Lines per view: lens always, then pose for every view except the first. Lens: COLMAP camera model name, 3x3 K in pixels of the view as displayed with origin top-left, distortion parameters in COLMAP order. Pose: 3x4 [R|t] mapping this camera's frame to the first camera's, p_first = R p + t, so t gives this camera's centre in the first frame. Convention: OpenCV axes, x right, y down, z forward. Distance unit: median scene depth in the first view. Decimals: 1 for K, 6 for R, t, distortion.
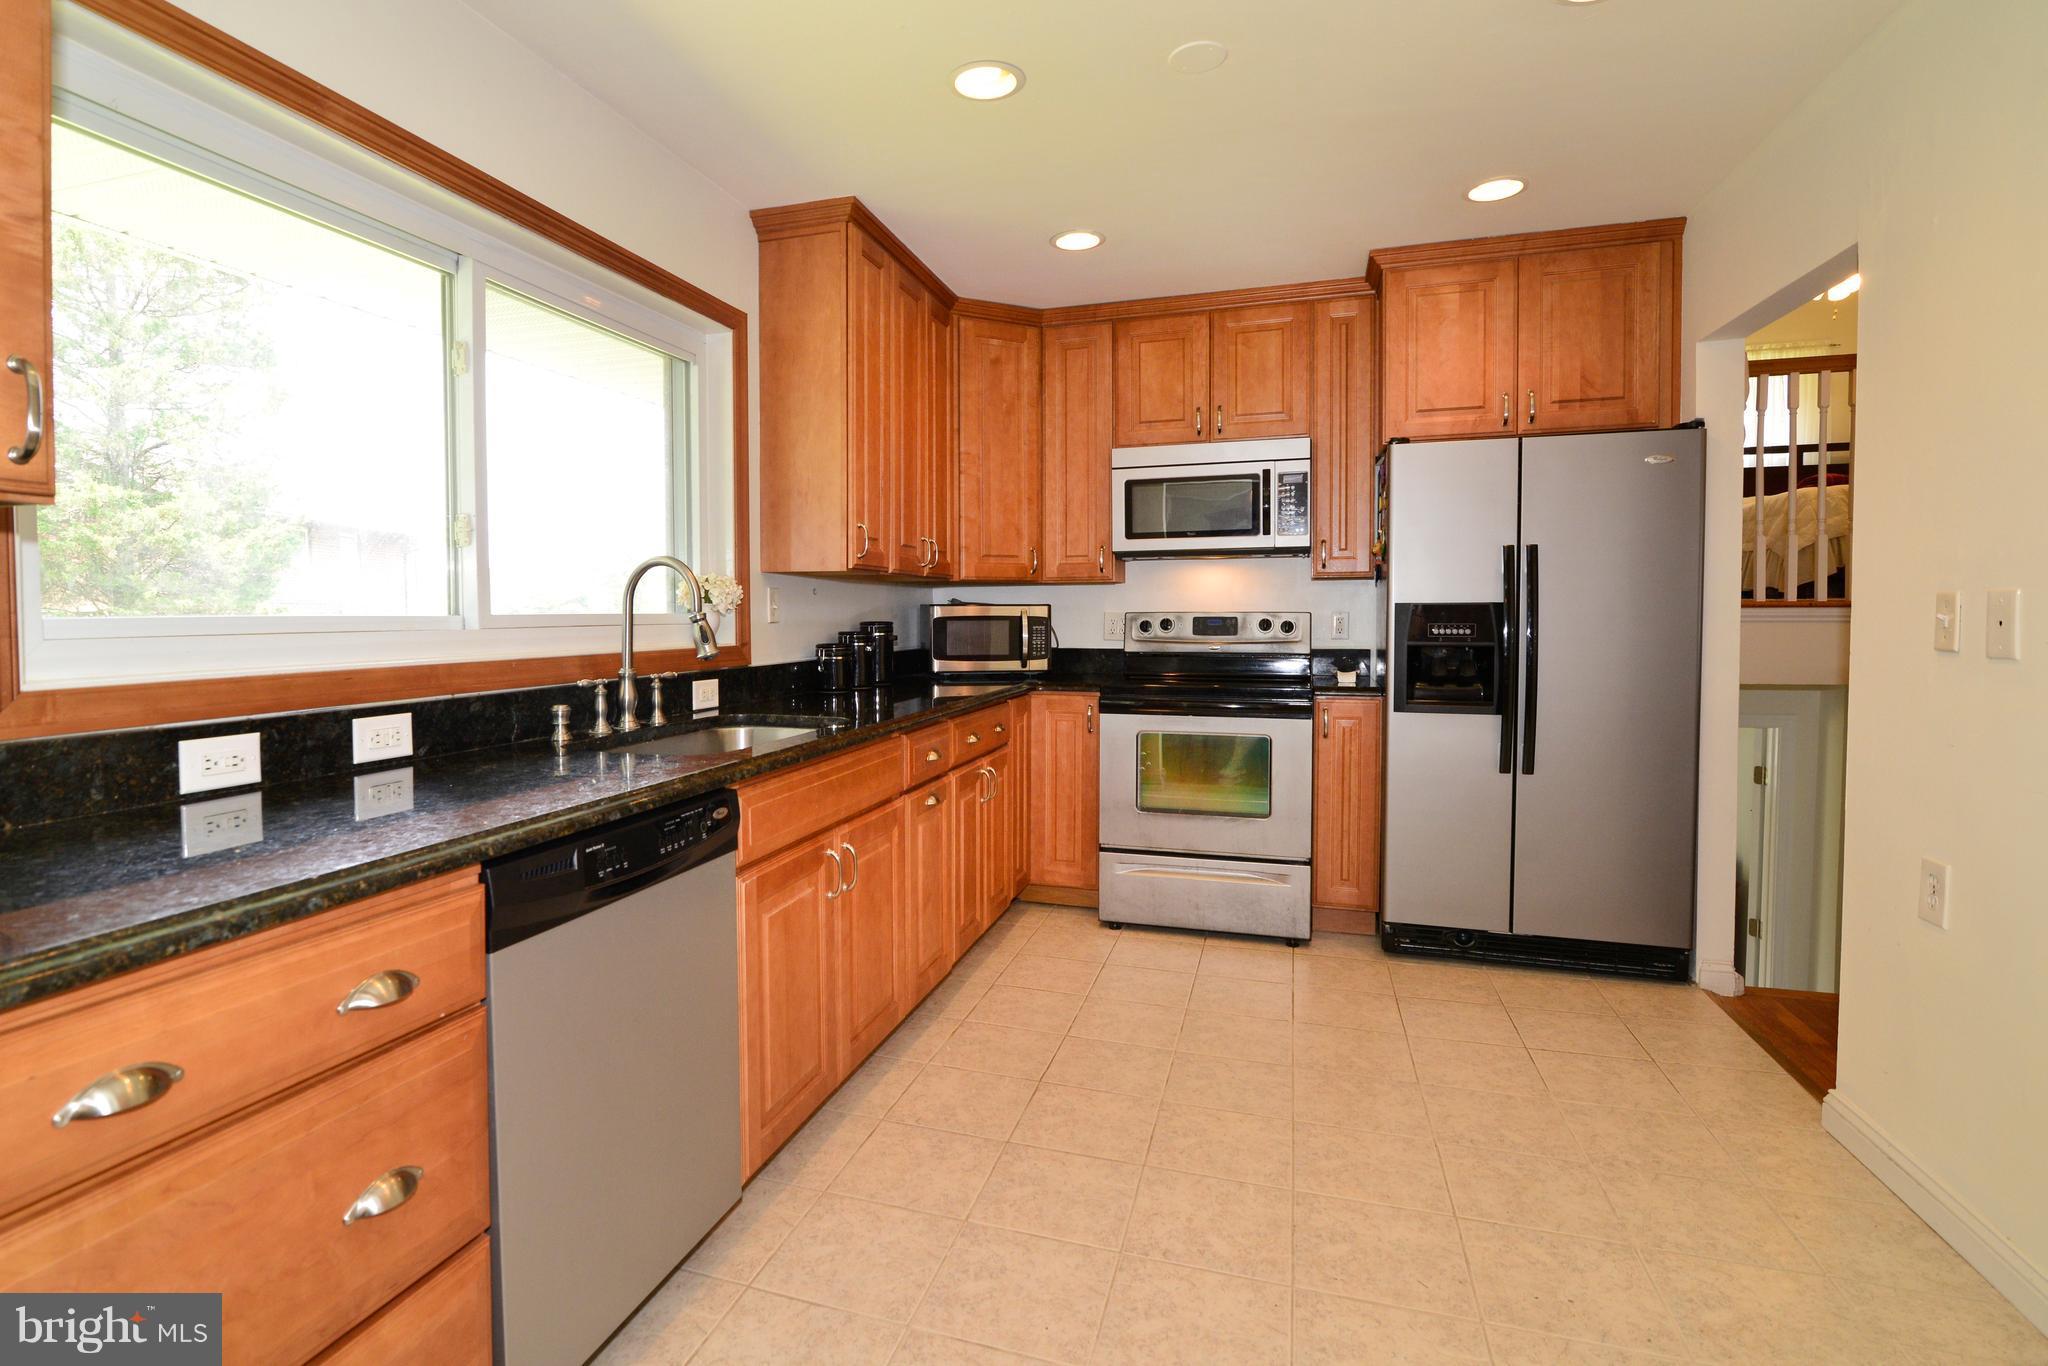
lens RADIAL K [[994.7, 0, 963.5], [0, 994.7, 644.5], [0, 0, 1]] dist [-0.016064, -0.000002]
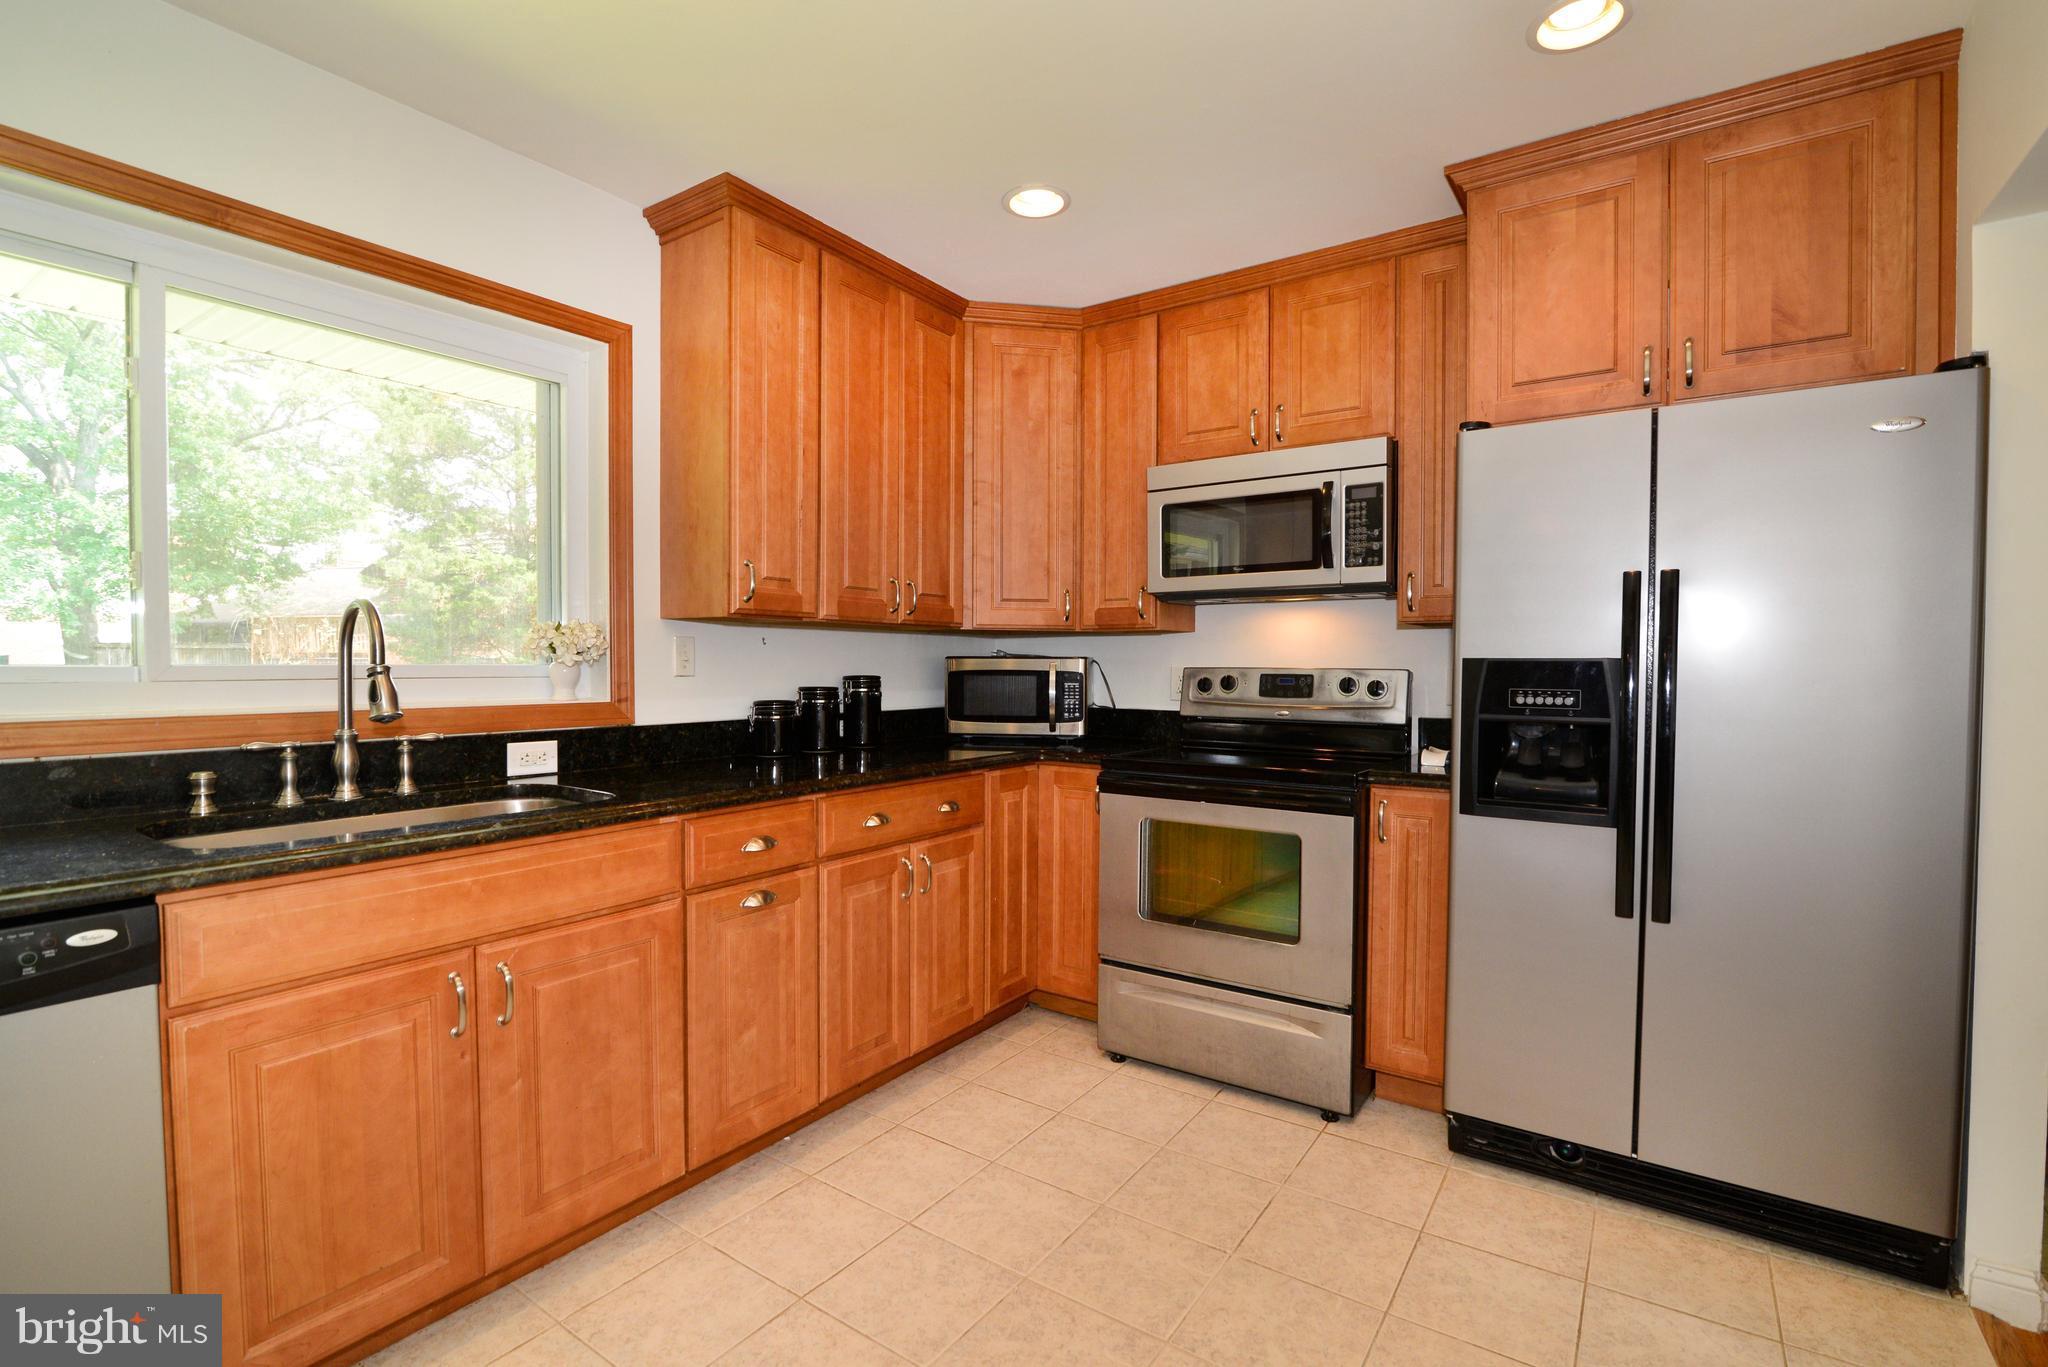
lens RADIAL K [[938.6, 0, 1017.8], [0, 938.6, 686.2], [0, 0, 1]] dist [-0.016284, 0.000394]
pose [[0.959756, 0.014441, -0.280465, 0.310793], [-0.016648, 0.999846, -0.005487, -0.012856], [0.280343, 0.009935, 0.959849, 0.271069]]
